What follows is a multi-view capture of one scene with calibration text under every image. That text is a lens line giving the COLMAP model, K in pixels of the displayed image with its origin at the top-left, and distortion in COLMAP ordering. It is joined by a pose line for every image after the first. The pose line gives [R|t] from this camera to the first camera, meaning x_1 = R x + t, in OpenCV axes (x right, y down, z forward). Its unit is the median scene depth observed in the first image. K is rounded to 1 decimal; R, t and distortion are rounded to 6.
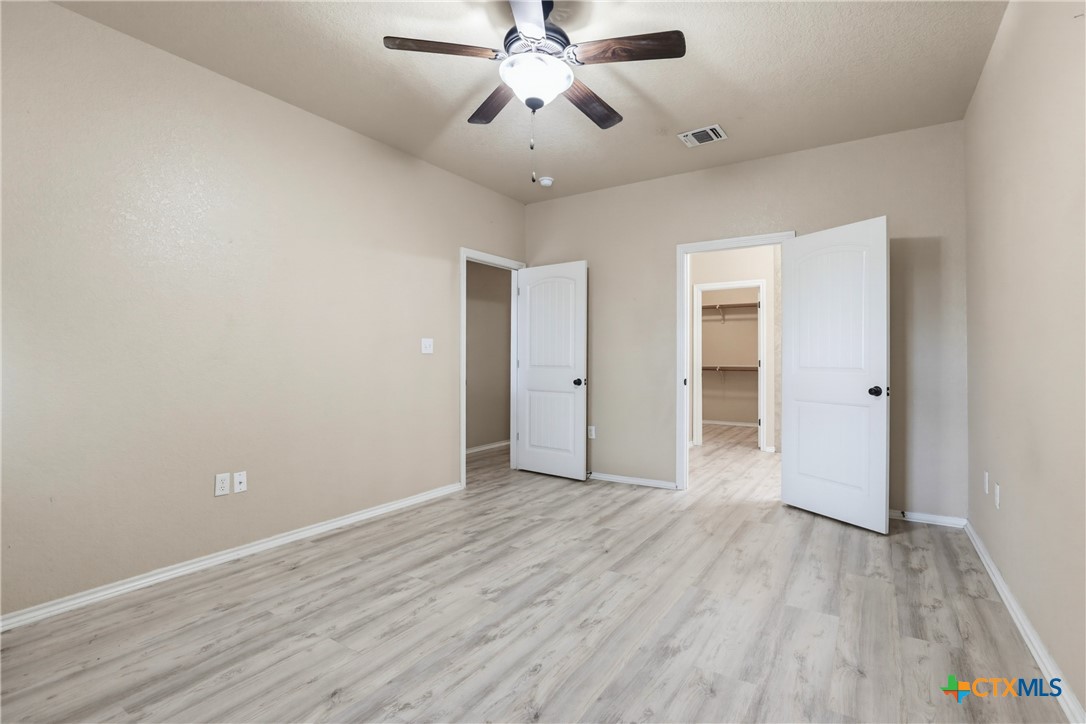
lens RADIAL K [[504.2, 0, 546.6], [0, 504.2, 361.4], [0, 0, 1]] dist [-0.012229, 0.000479]
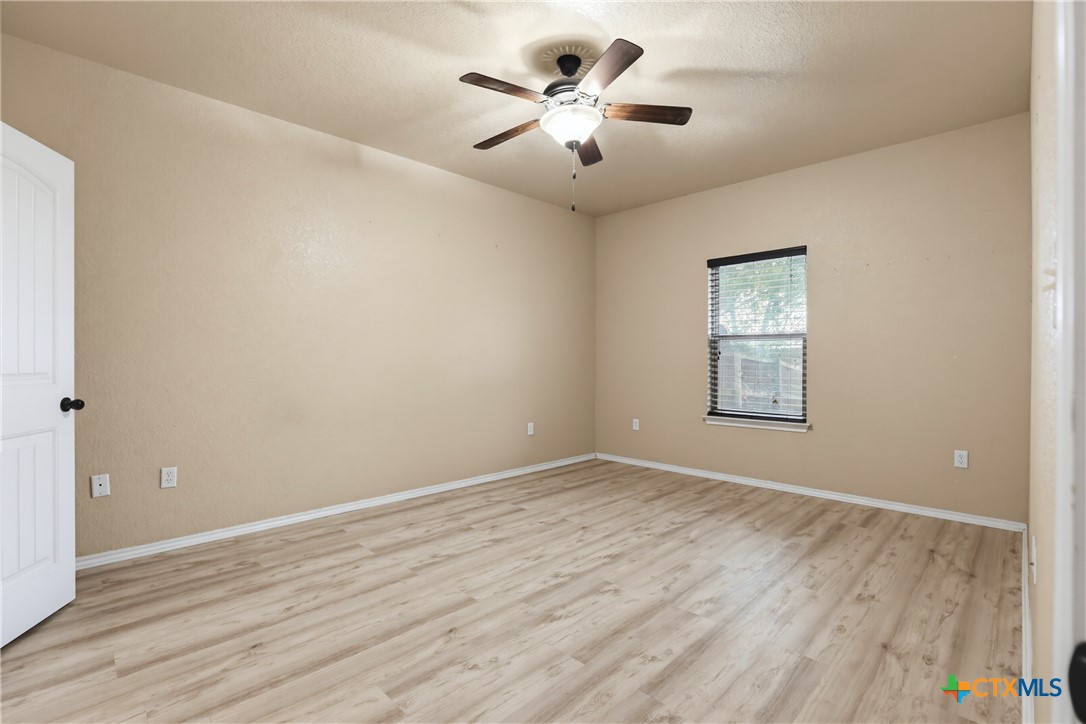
lens RADIAL K [[504.2, 0, 546.0], [0, 504.2, 358.9], [0, 0, 1]] dist [-0.012229, 0.000479]
pose [[-0.980563, -0.000681, 0.196205, -0.175379], [0.000587, 0.999979, 0.006400, -0.011407], [-0.196206, 0.006390, -0.980542, 1.940981]]
